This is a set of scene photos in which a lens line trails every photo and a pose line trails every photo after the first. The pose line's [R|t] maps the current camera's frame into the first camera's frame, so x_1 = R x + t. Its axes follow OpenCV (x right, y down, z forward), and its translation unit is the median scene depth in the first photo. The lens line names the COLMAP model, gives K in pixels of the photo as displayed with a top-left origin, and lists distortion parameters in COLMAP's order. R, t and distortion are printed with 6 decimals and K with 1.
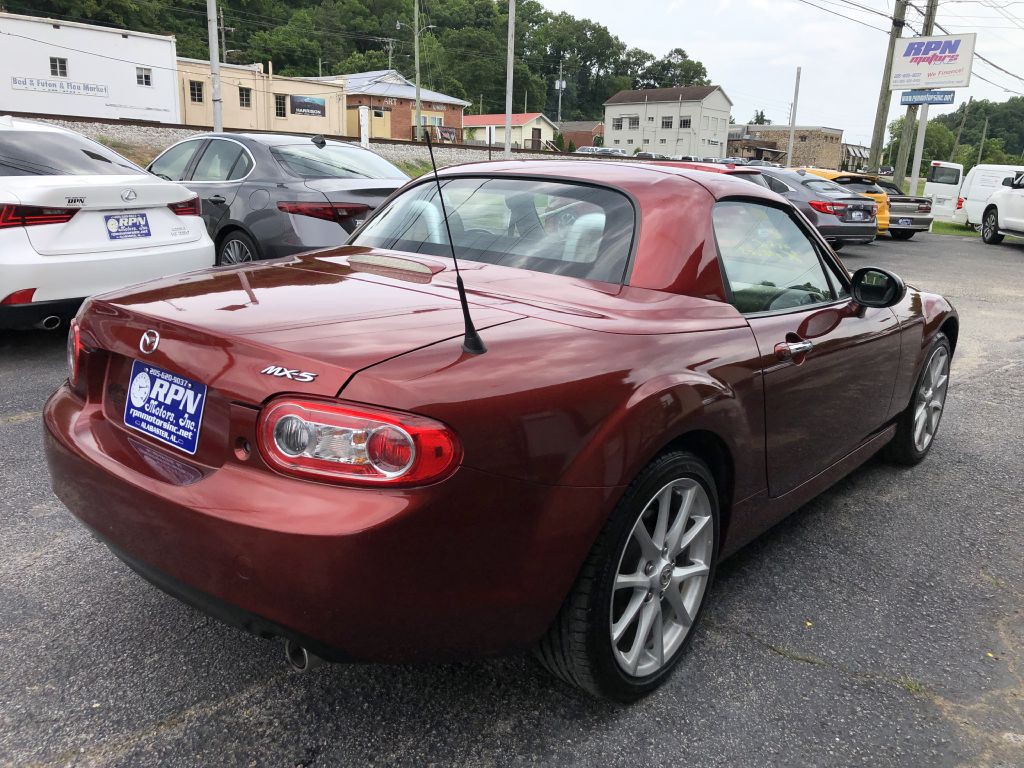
lens RADIAL K [[835.9, 0, 500.9], [0, 835.9, 383.2], [0, 0, 1]] dist [0.004879, 0.001648]
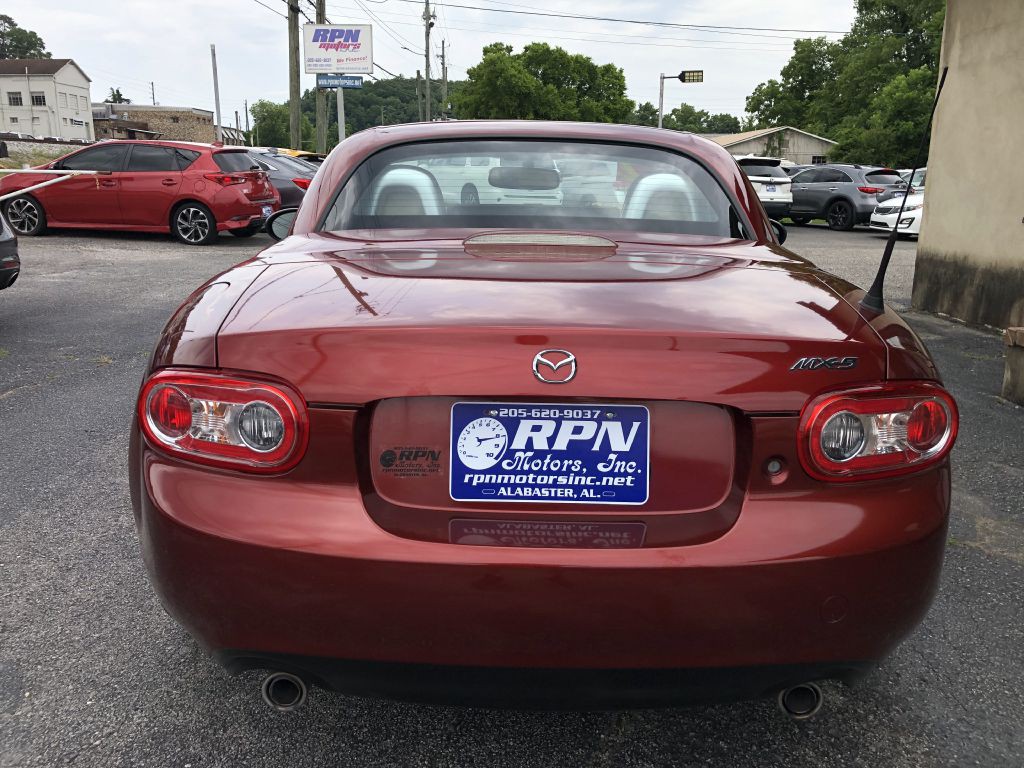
lens RADIAL K [[832.2, 0, 503.6], [0, 832.2, 383.6], [0, 0, 1]] dist [0.015161, -0.015893]
pose [[0.759711, -0.183368, 0.623871, -0.784594], [0.170032, 0.982055, 0.081591, -0.087321], [-0.627637, 0.044092, 0.777256, 0.433459]]
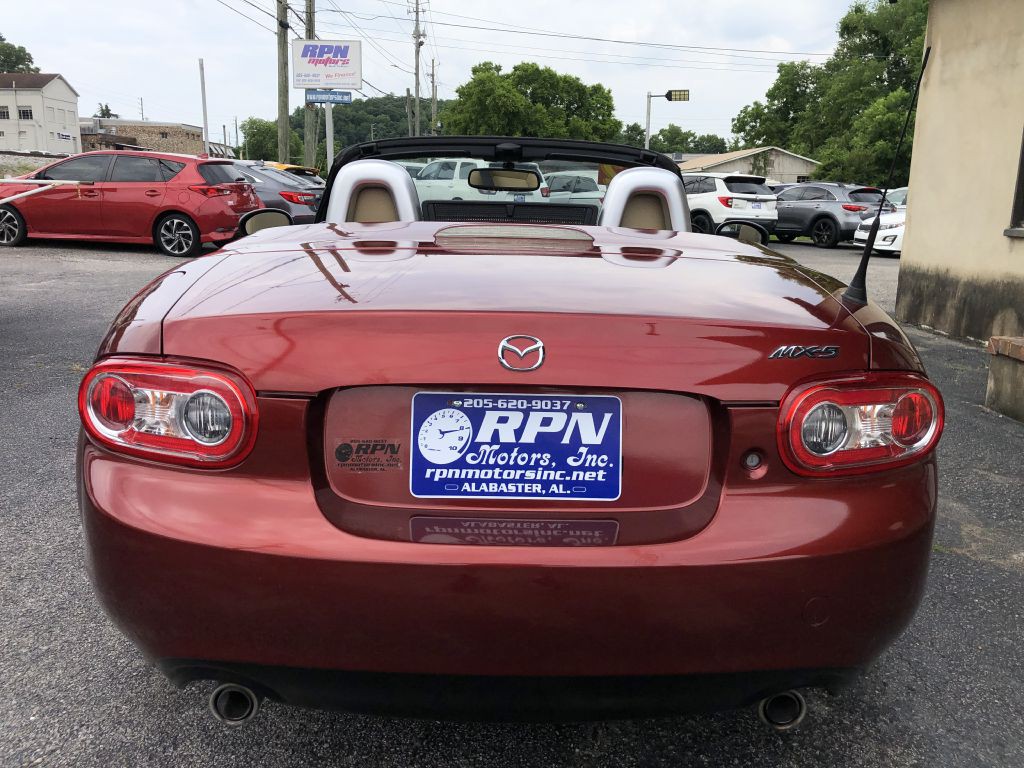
lens RADIAL K [[831.1, 0, 511.0], [0, 831.1, 380.0], [0, 0, 1]] dist [0.012456, -0.008810]
pose [[0.745973, -0.167337, 0.644611, -0.751630], [0.167189, 0.983976, 0.061956, -0.061778], [-0.644649, 0.061555, 0.761996, 0.451614]]
